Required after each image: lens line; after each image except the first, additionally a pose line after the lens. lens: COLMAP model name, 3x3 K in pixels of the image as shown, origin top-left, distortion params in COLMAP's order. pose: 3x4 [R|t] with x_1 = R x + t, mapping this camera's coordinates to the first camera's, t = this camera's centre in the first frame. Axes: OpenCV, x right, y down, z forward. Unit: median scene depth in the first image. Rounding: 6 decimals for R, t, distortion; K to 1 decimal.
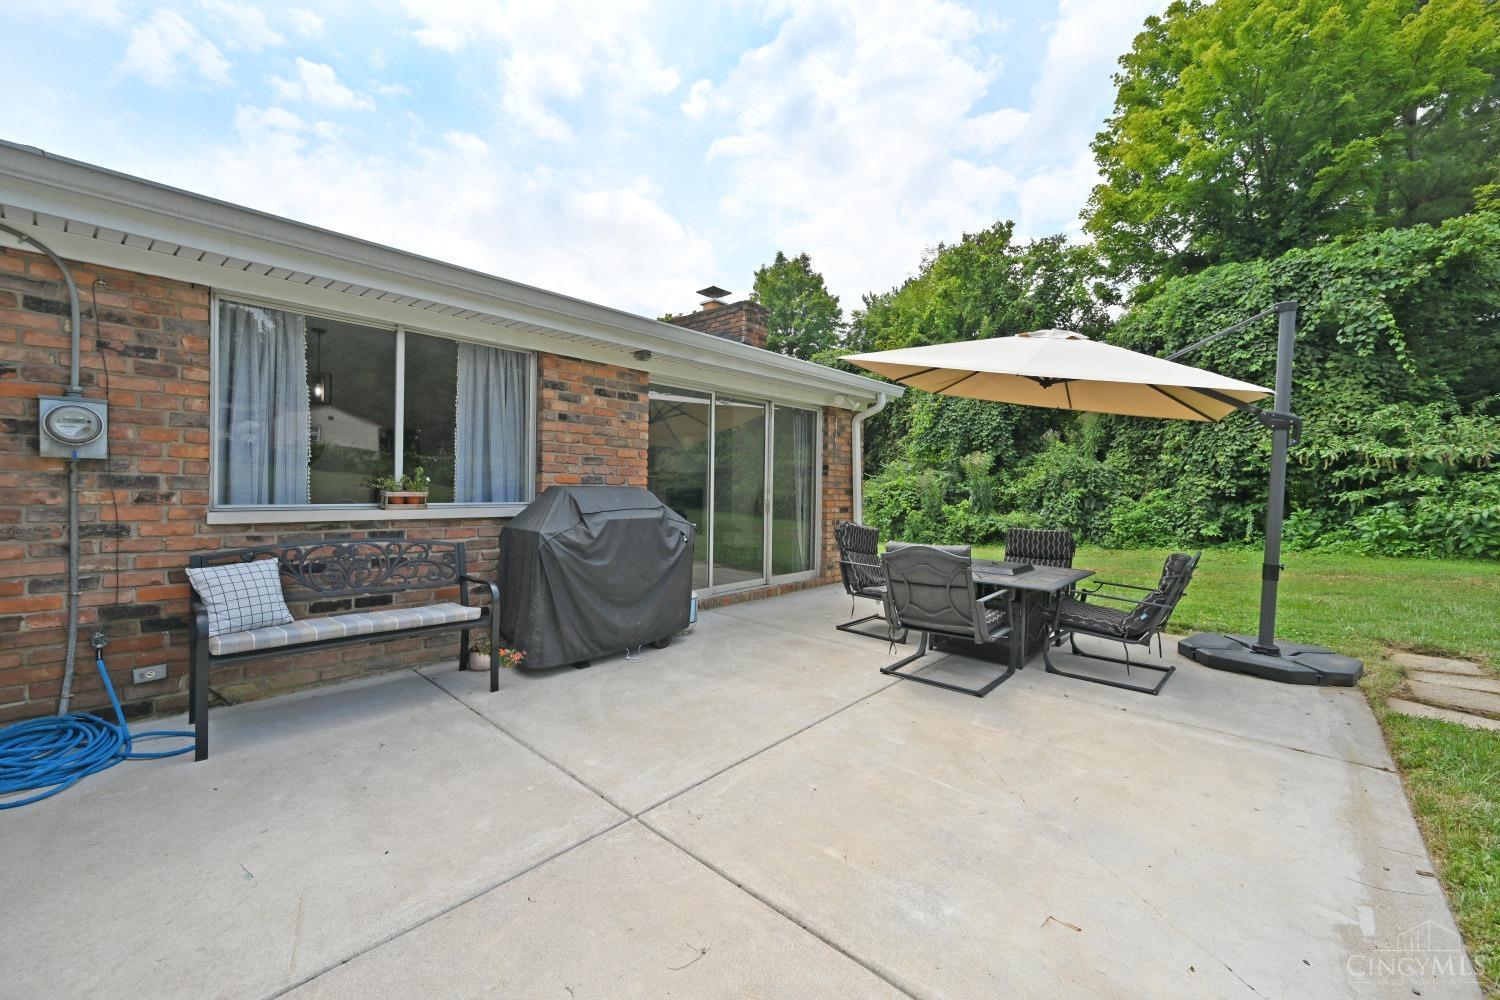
lens RADIAL K [[589.6, 0, 750.0], [0, 589.6, 500.0], [0, 0, 1]] dist [0.000157, 0.000107]
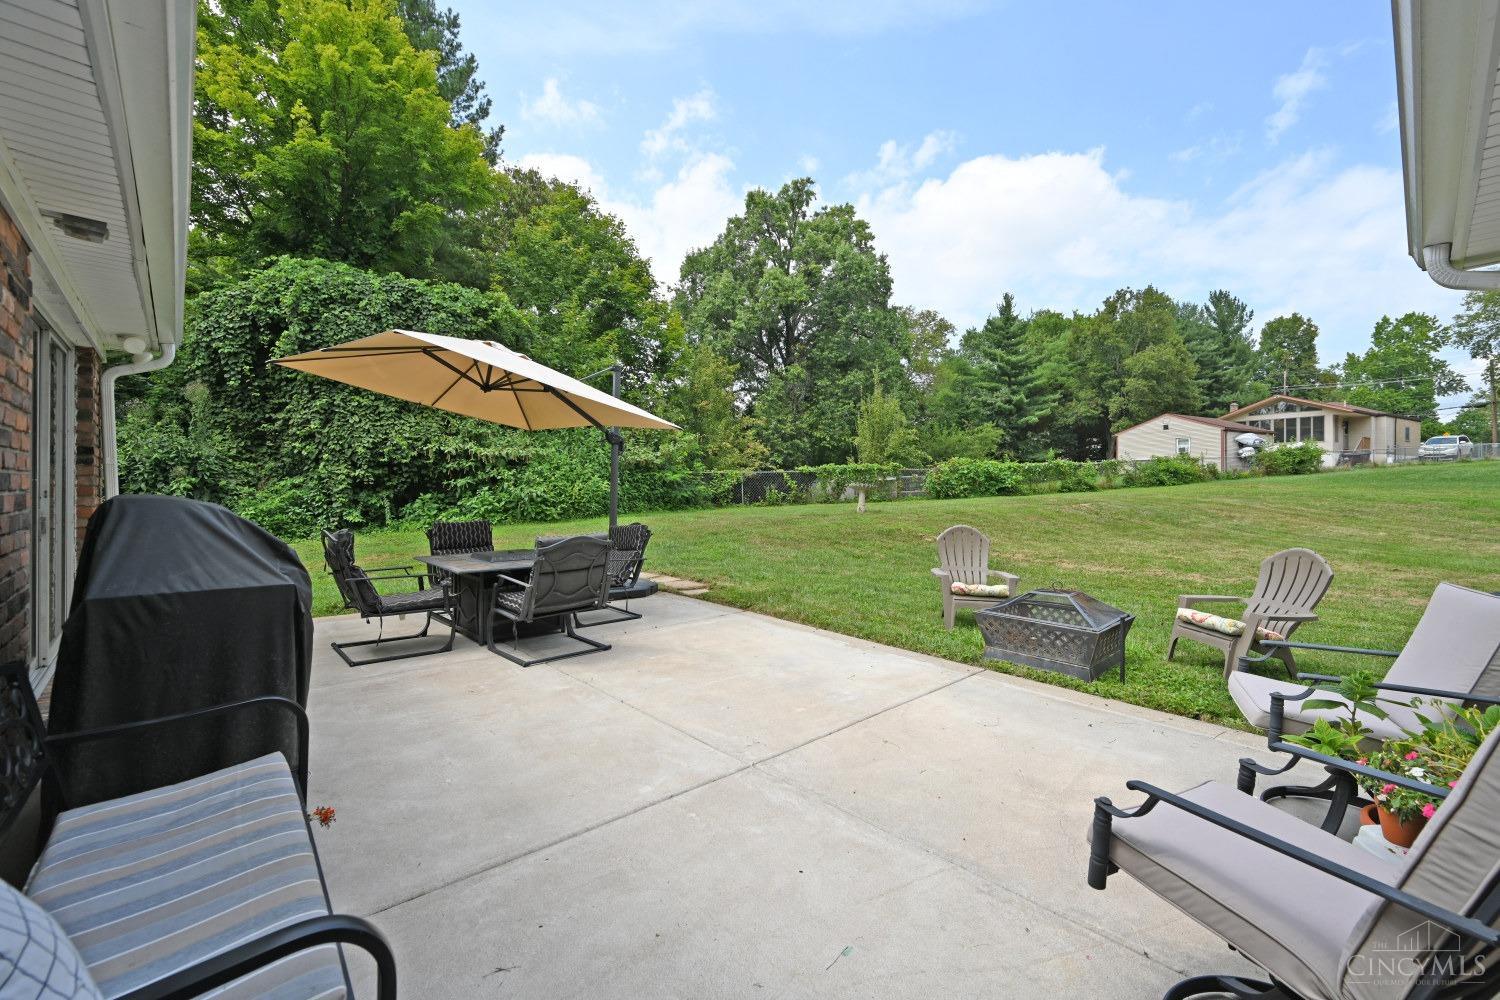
lens RADIAL K [[614.0, 0, 790.8], [0, 614.0, 481.3], [0, 0, 1]] dist [0.000396, 0.000102]
pose [[0.064564, -0.014126, 0.997814, -0.267838], [0.019927, 0.999719, 0.012863, -0.011109], [-0.997715, 0.019053, 0.064827, 0.153968]]
